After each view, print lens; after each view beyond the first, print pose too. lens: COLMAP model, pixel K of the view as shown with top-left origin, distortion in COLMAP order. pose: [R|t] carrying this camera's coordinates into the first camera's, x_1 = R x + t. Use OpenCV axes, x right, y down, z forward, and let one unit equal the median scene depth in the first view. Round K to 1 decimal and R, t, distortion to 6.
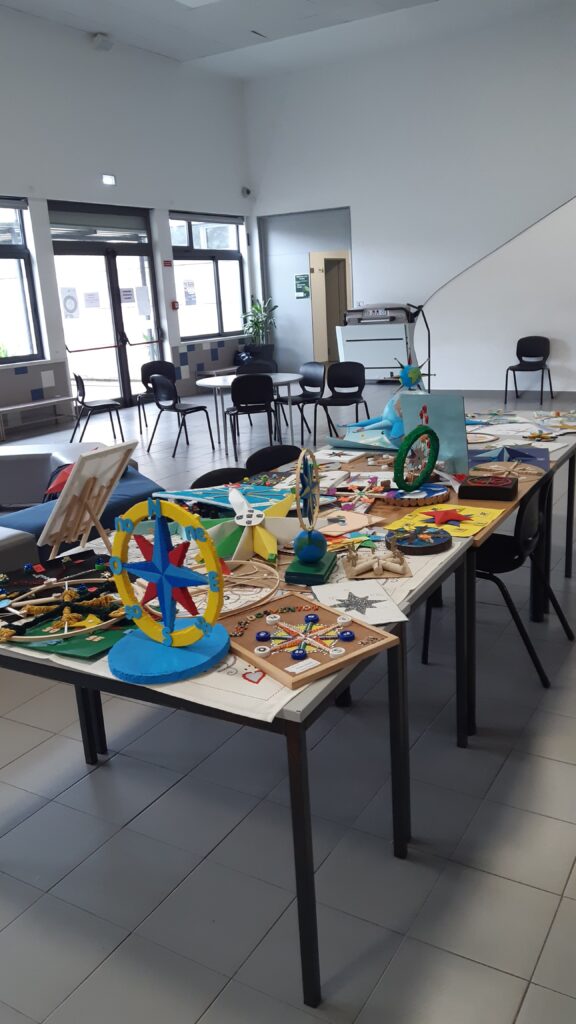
lens RADIAL K [[808.4, 0, 295.8], [0, 808.4, 514.0], [0, 0, 1]] dist [0.112524, -0.256964]
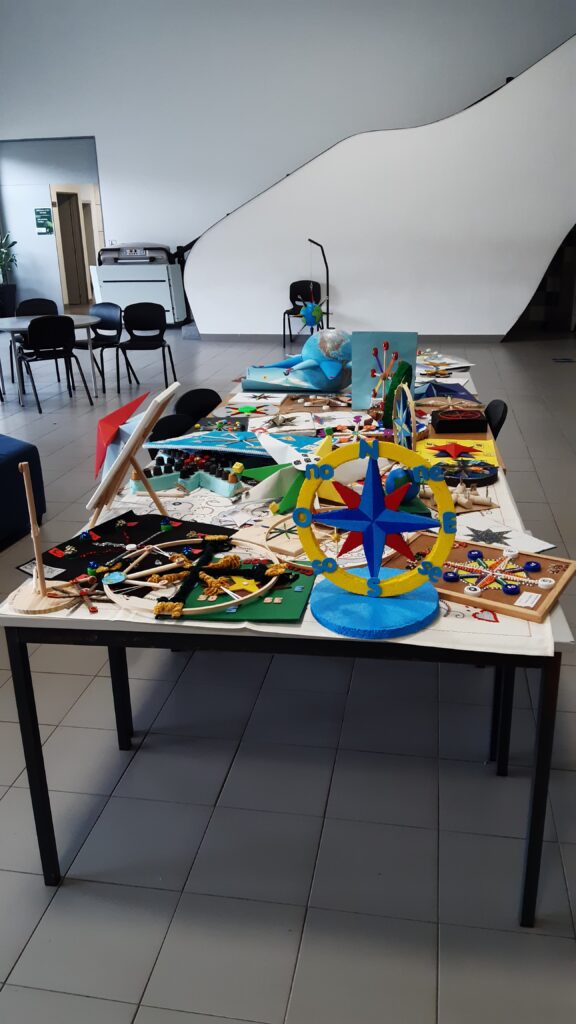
lens RADIAL K [[808.4, 0, 295.8], [0, 808.4, 514.0], [0, 0, 1]] dist [0.112524, -0.256964]
pose [[0.932678, -0.085992, 0.350310, -0.136333], [0.064035, 0.995214, 0.073810, -0.001774], [-0.354980, -0.046409, 0.933721, 0.040982]]
